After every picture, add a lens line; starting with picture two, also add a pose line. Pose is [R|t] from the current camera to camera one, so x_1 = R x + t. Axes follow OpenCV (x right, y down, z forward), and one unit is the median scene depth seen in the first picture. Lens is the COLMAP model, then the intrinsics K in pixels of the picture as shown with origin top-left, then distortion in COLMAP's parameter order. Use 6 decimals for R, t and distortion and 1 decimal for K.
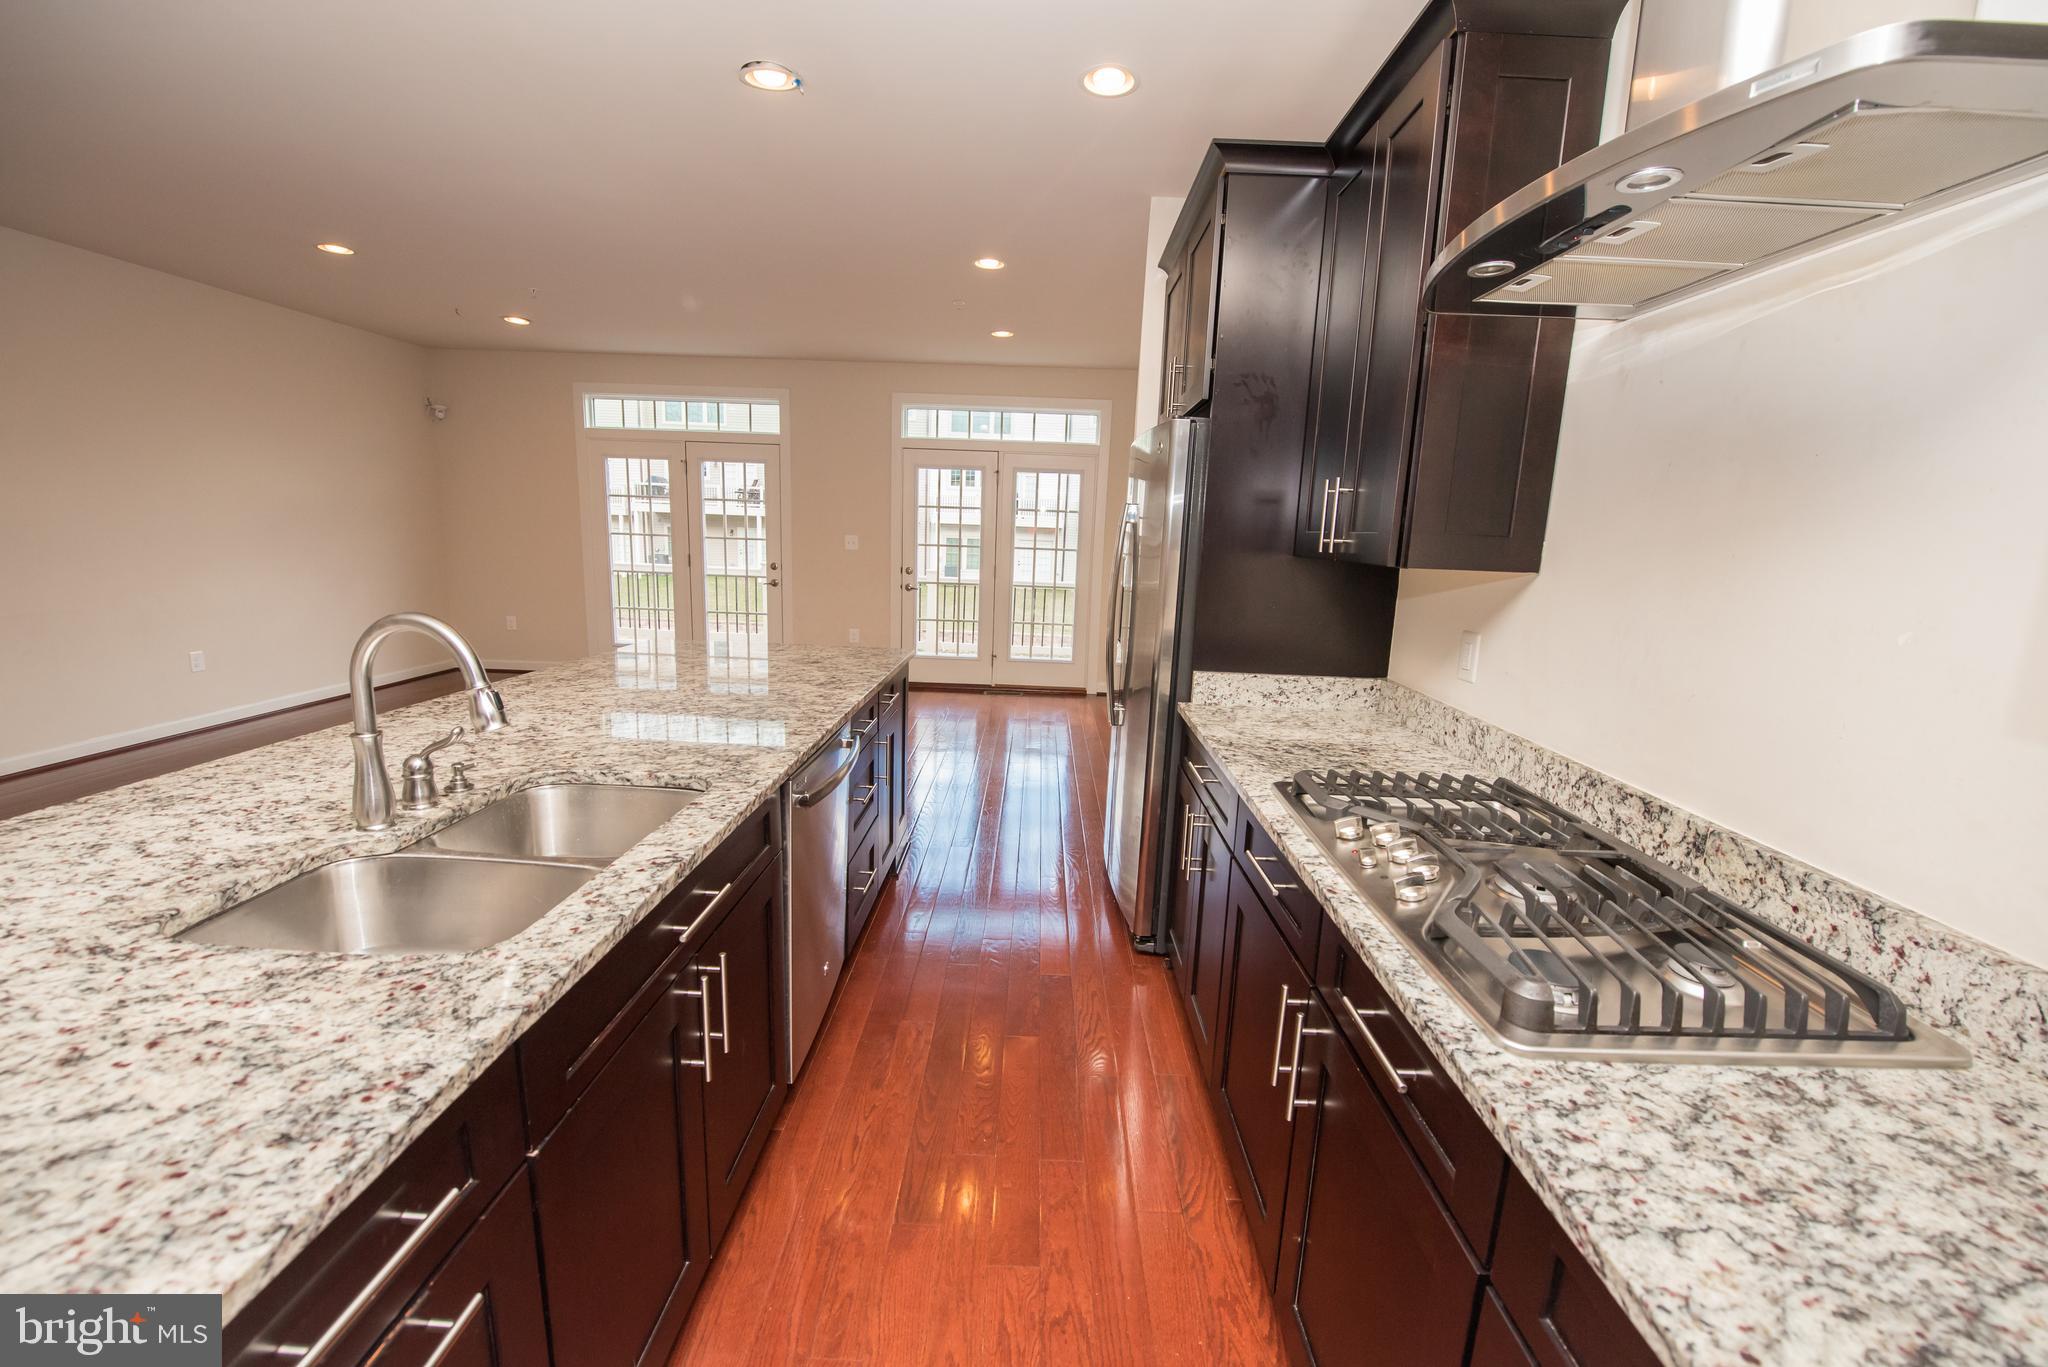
lens RADIAL K [[814.0, 0, 1027.4], [0, 814.0, 680.7], [0, 0, 1]] dist [-0.016559, -0.002343]
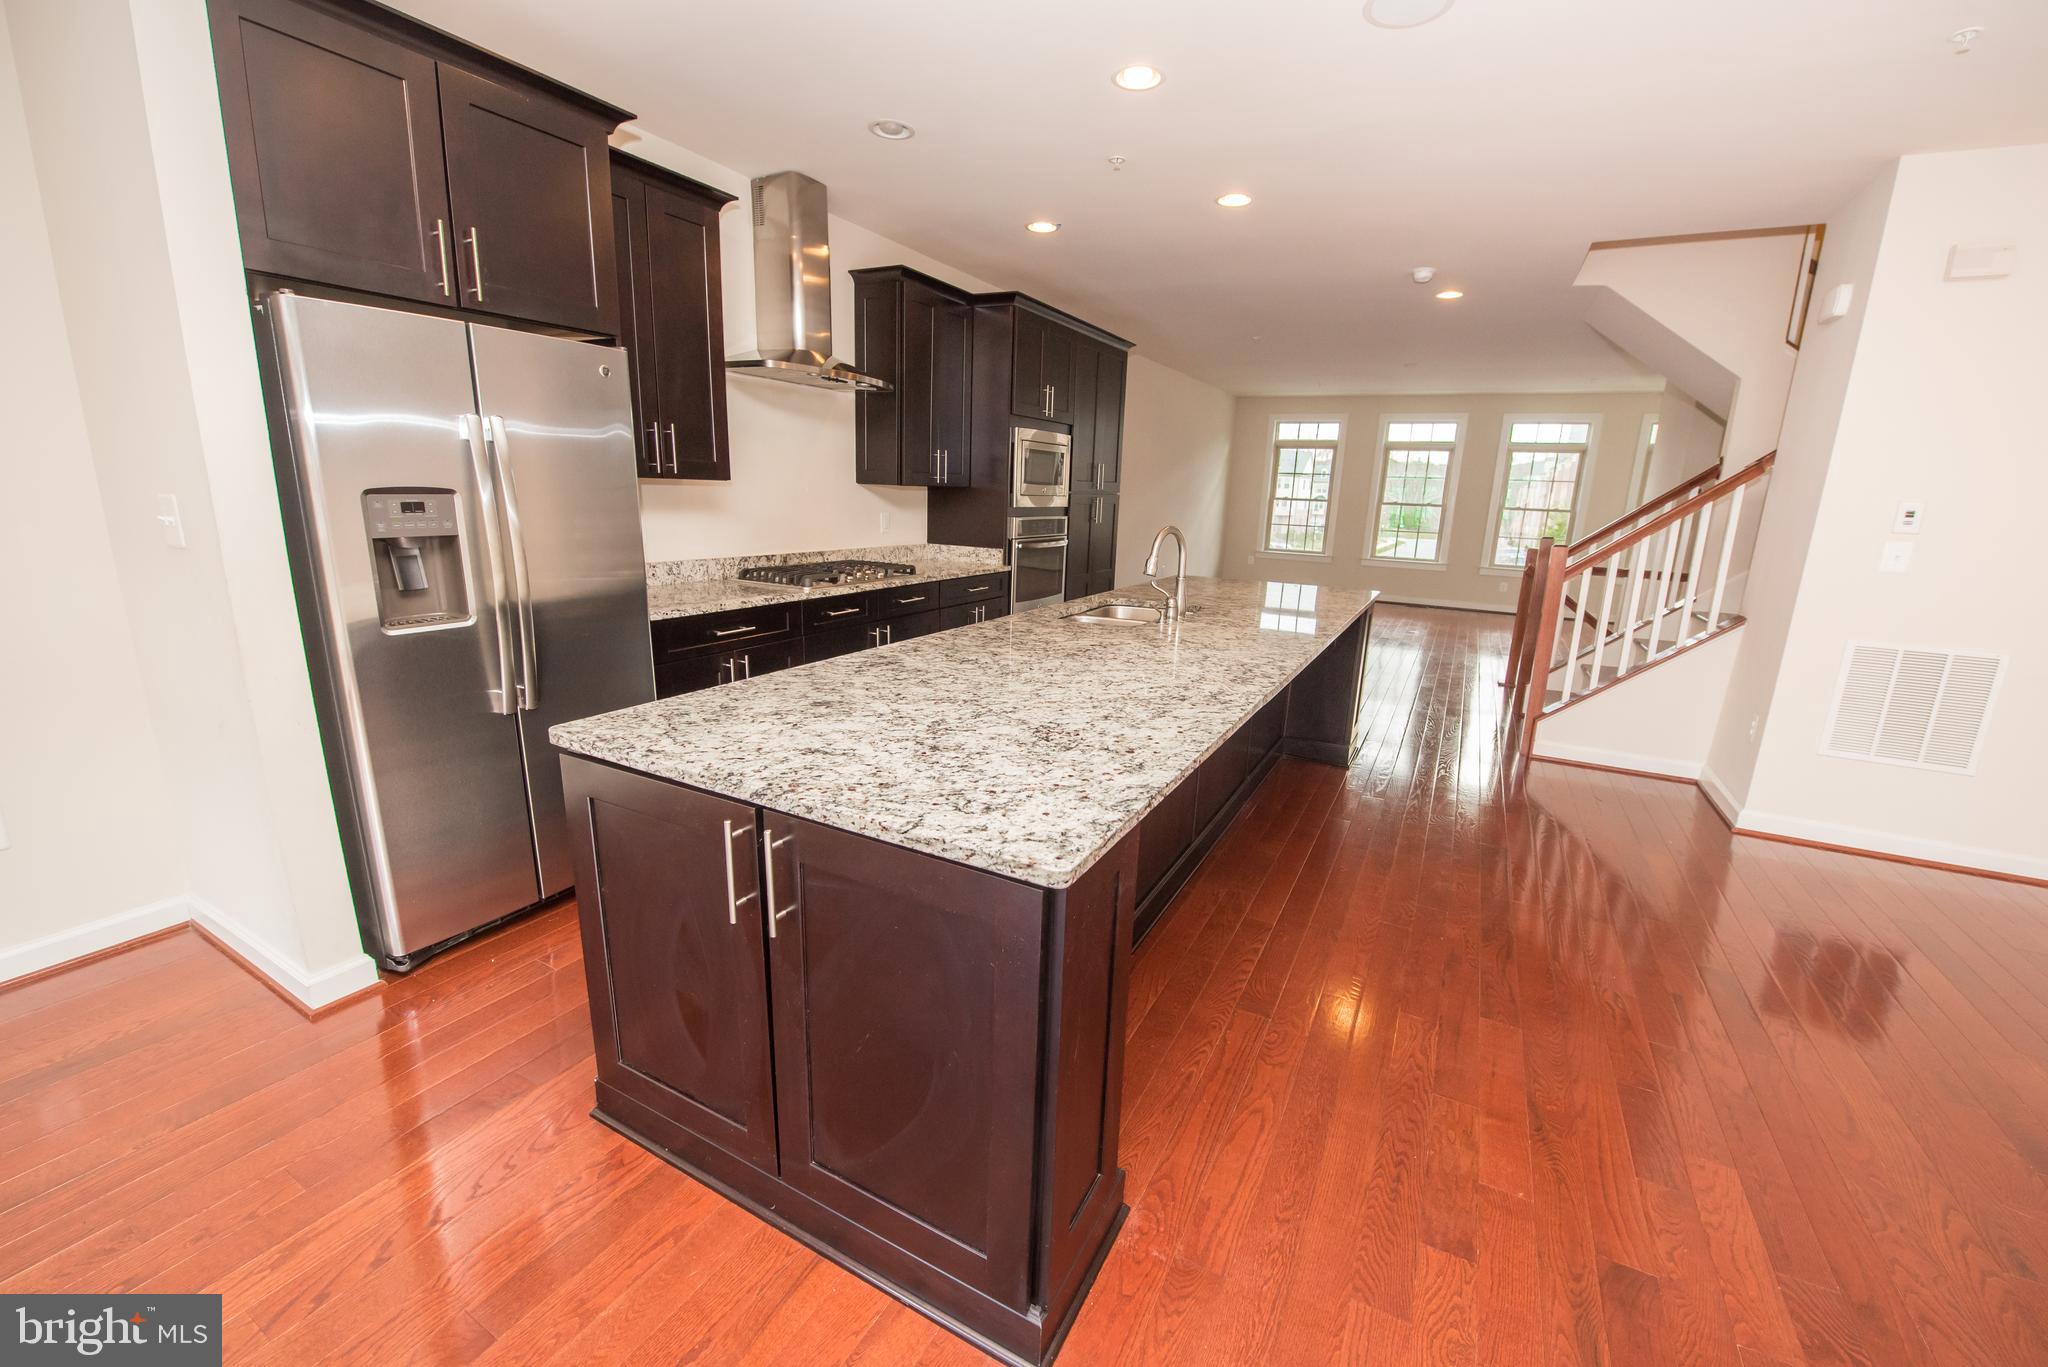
lens RADIAL K [[814.0, 0, 1027.4], [0, 814.0, 680.7], [0, 0, 1]] dist [-0.016559, -0.002343]
pose [[-0.883288, -0.173290, 0.435630, -0.910473], [0.018692, 0.915427, 0.402050, -0.384794], [-0.468459, 0.363269, -0.805346, 1.972373]]
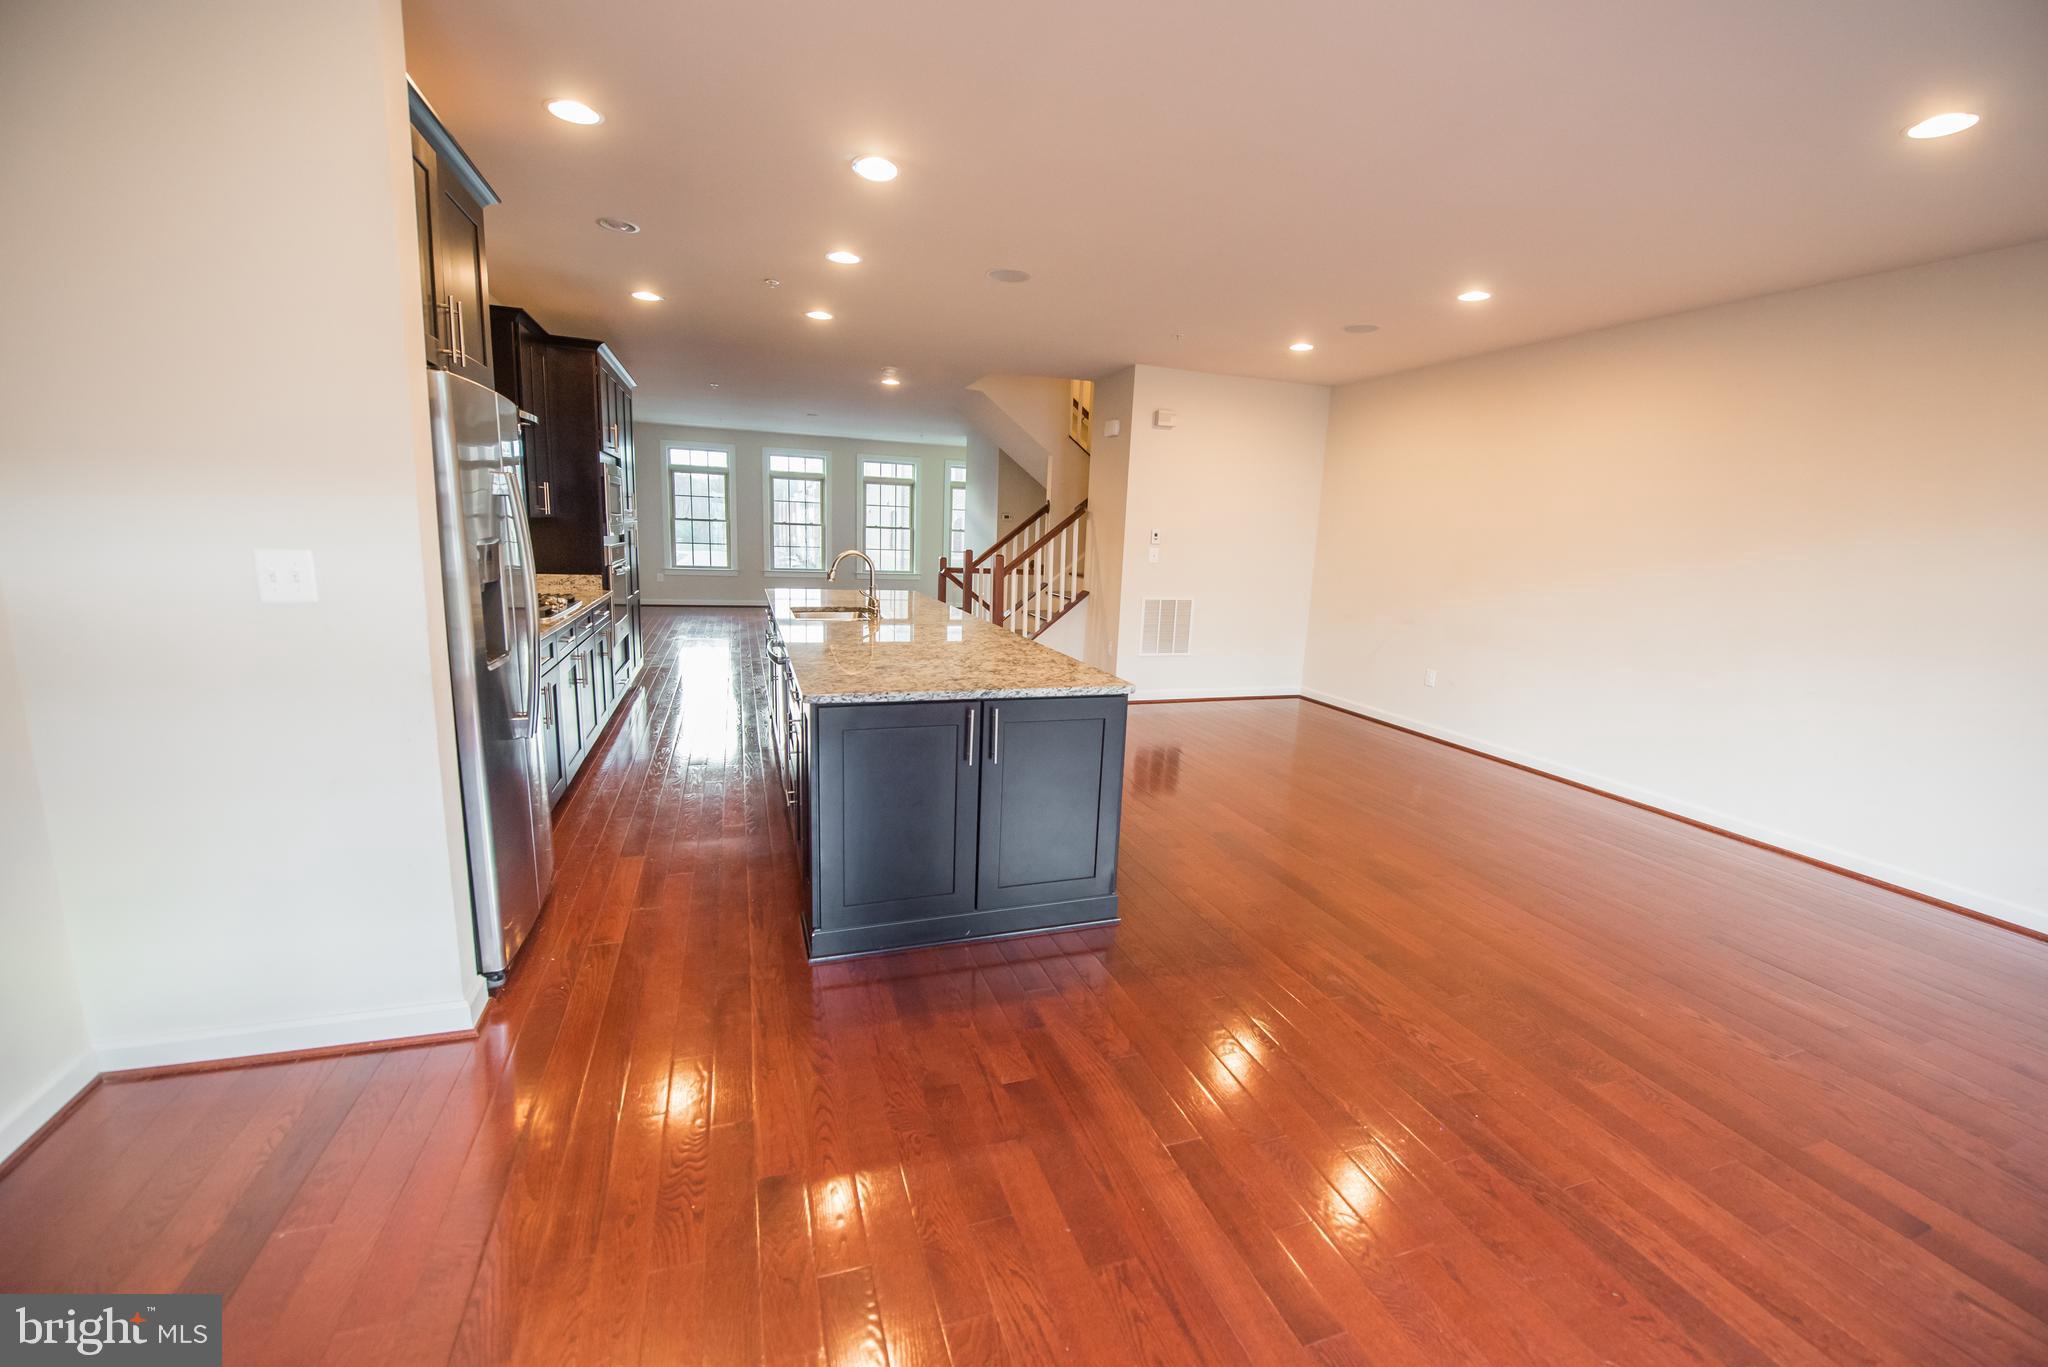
lens RADIAL K [[814.0, 0, 1027.4], [0, 814.0, 680.7], [0, 0, 1]] dist [-0.016559, -0.002343]
pose [[-0.934785, -0.012338, -0.354999, -0.111933], [-0.139739, 0.931588, 0.335584, -0.507593], [0.326573, 0.363306, -0.872559, 2.695503]]
